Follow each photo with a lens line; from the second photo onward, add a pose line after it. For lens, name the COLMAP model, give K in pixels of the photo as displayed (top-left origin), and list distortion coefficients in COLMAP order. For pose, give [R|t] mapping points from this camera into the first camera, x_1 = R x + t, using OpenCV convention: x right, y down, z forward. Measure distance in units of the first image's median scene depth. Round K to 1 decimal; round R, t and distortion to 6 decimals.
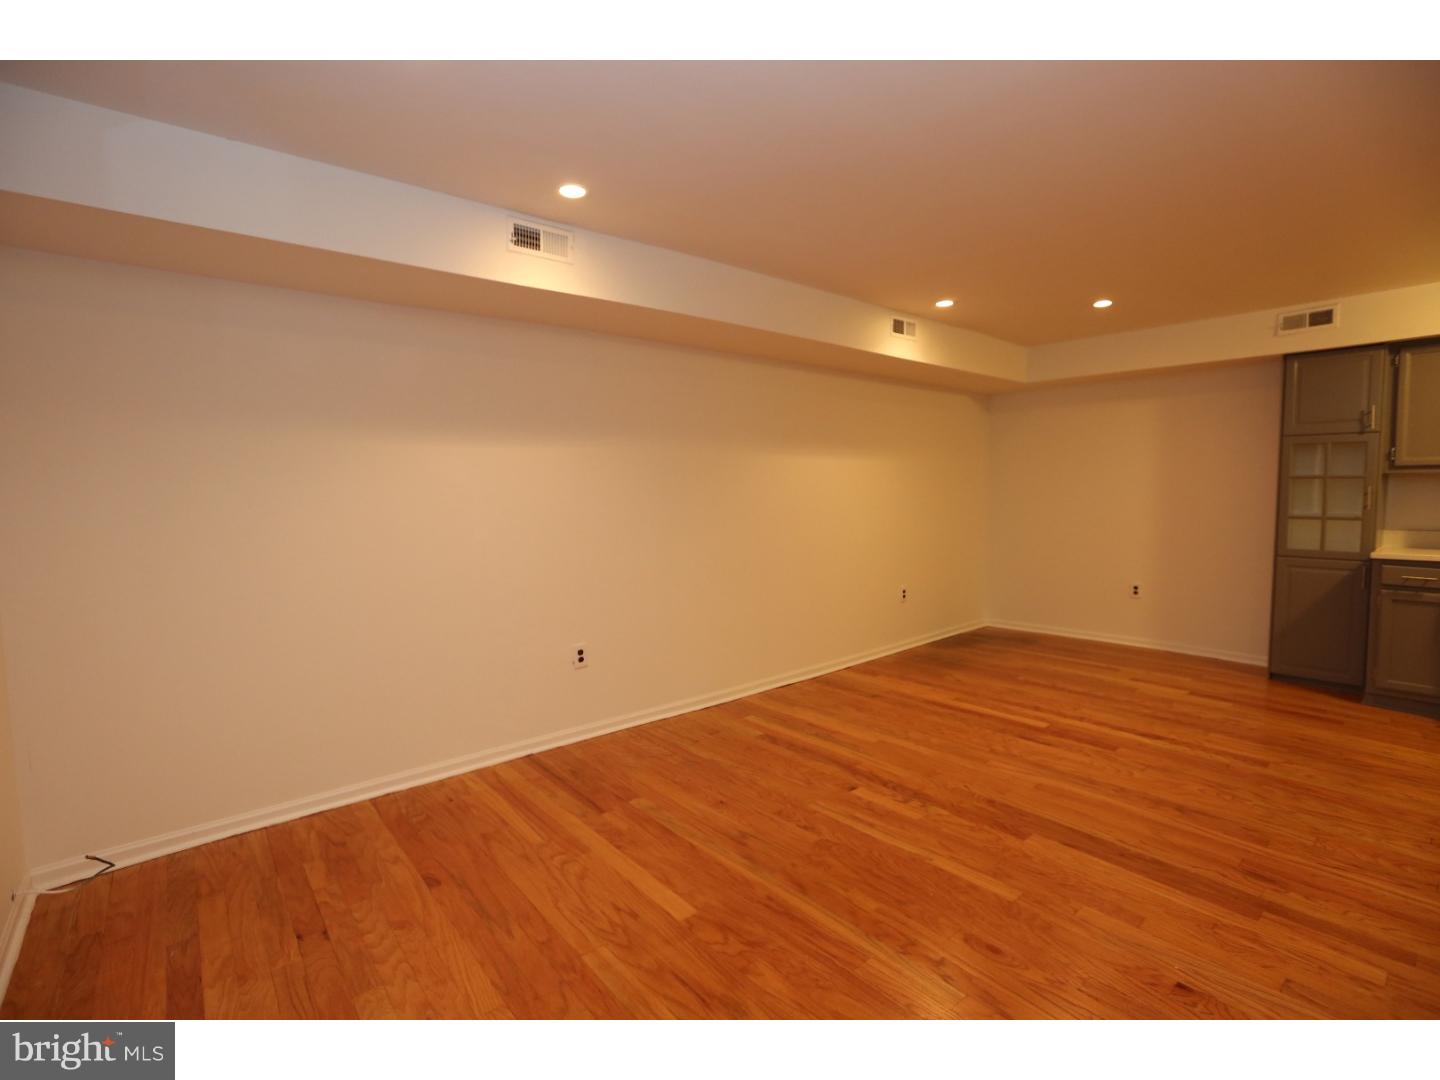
lens RADIAL K [[669.3, 0, 726.9], [0, 669.3, 538.7], [0, 0, 1]] dist [-0.055936, 0.019403]
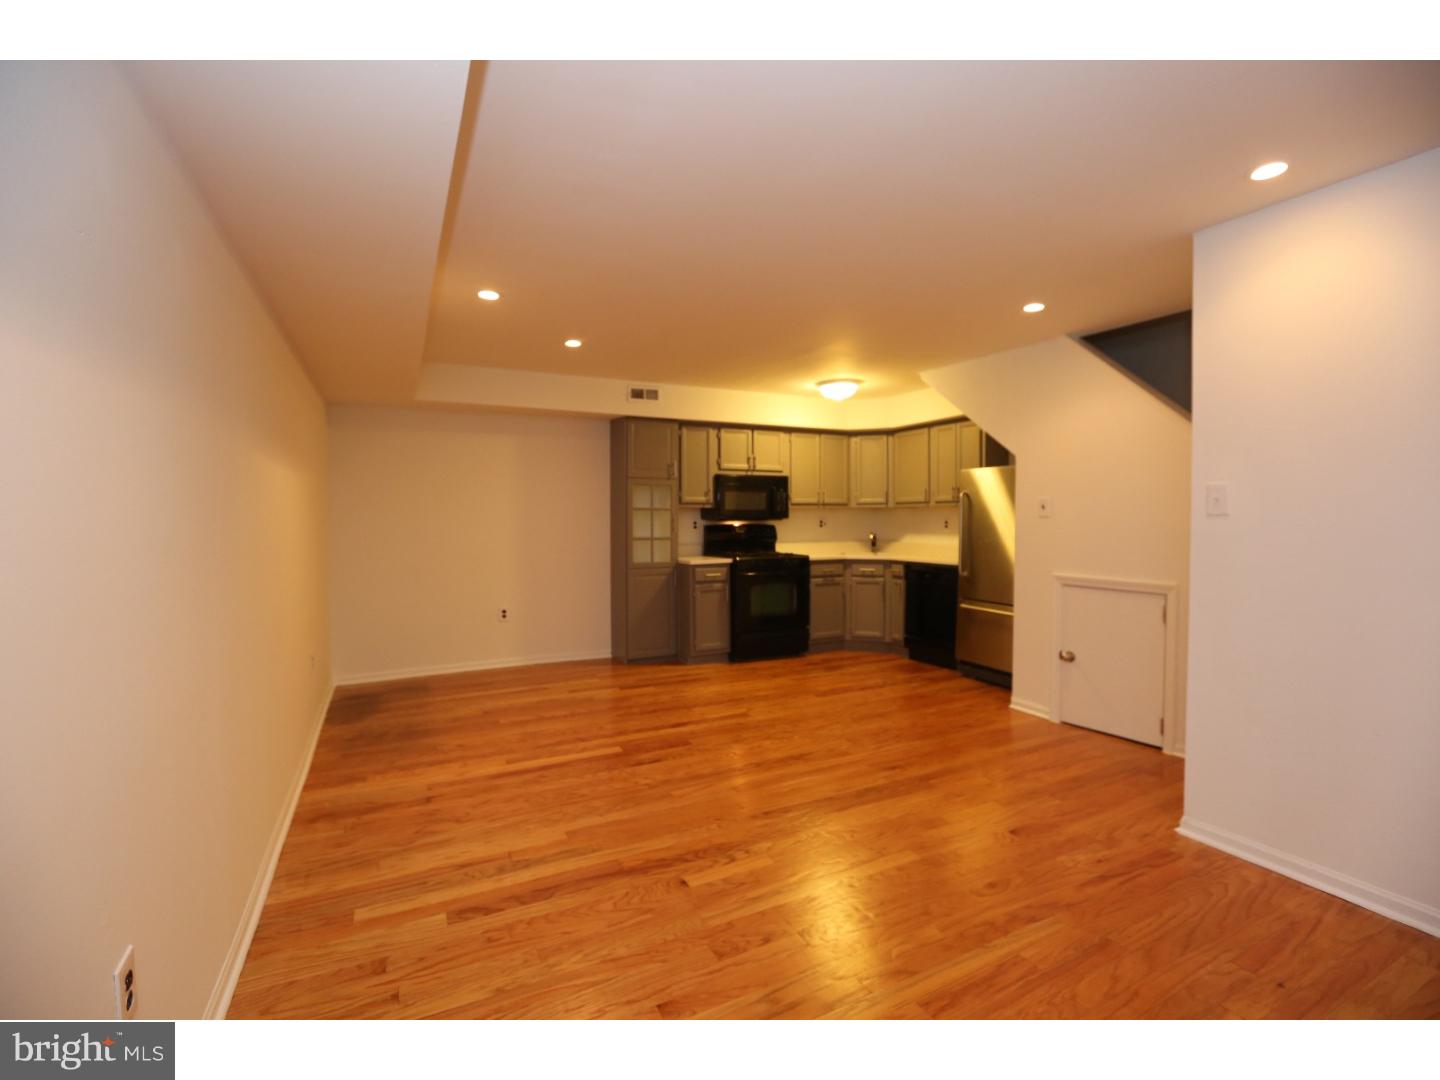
lens RADIAL K [[648.8, 0, 724.7], [0, 648.8, 533.4], [0, 0, 1]] dist [-0.054786, 0.019649]
pose [[0.230391, -0.012119, 0.973023, -0.508867], [0.072394, 0.997365, -0.004719, -0.033487], [-0.970402, 0.071529, 0.230661, 0.697303]]
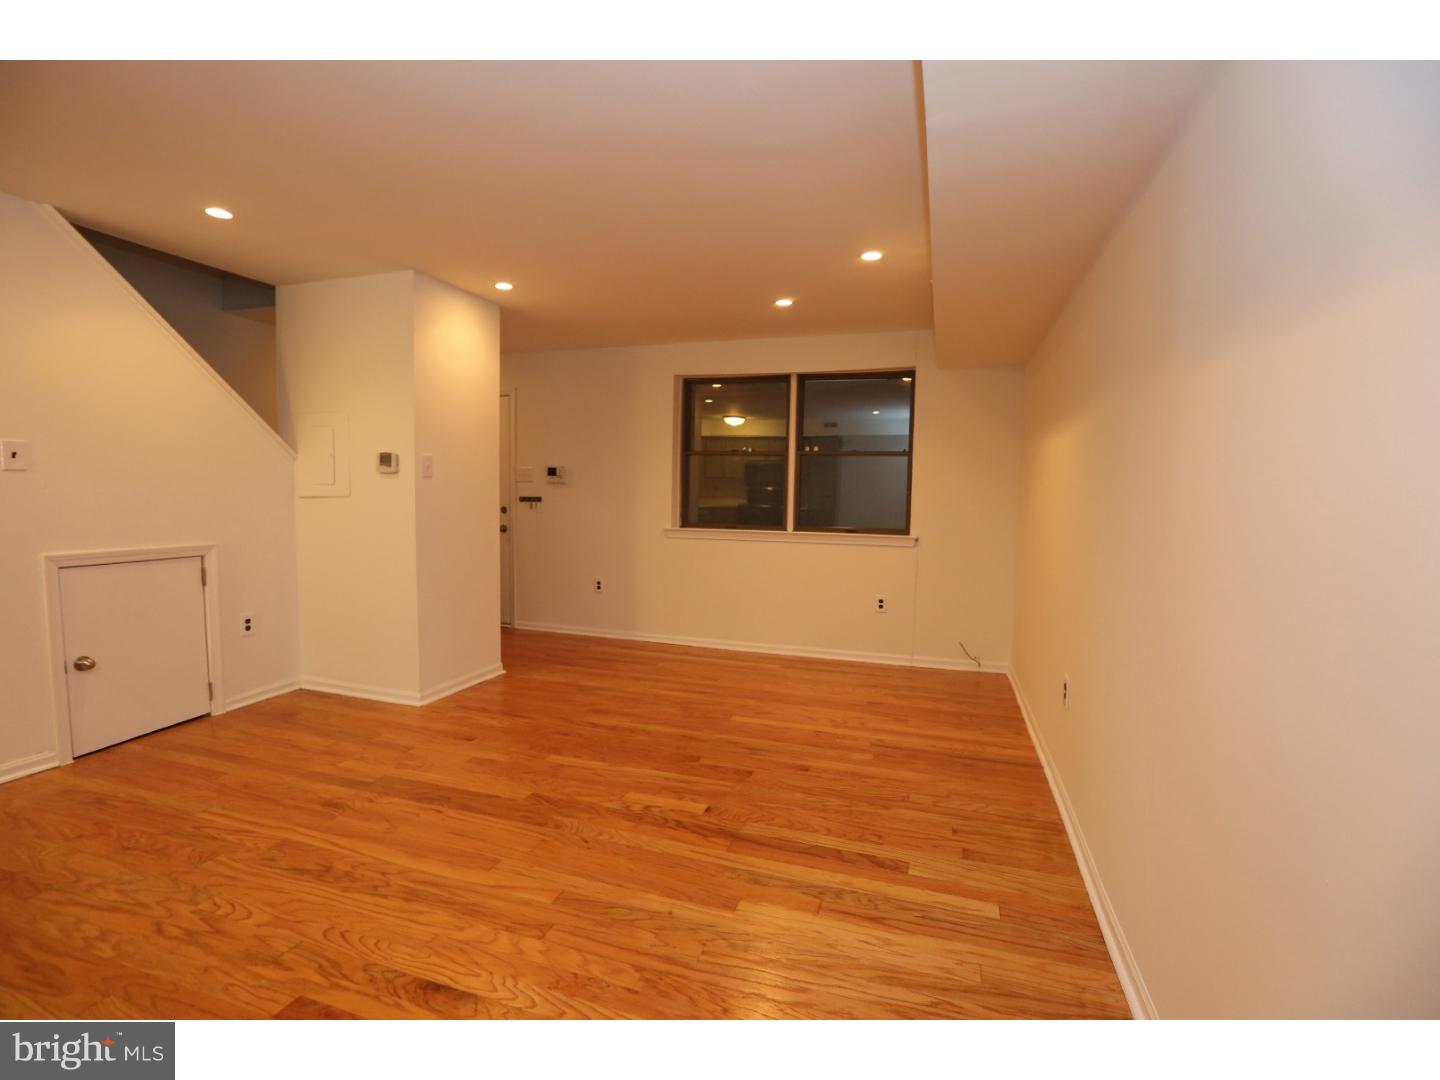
lens RADIAL K [[687.3, 0, 703.1], [0, 687.3, 538.0], [0, 0, 1]] dist [-0.059899, 0.021875]
pose [[-0.863417, 0.033868, -0.503354, 0.601380], [-0.043765, 0.988954, 0.141614, -0.104248], [0.502590, 0.144301, -0.852397, 1.612228]]
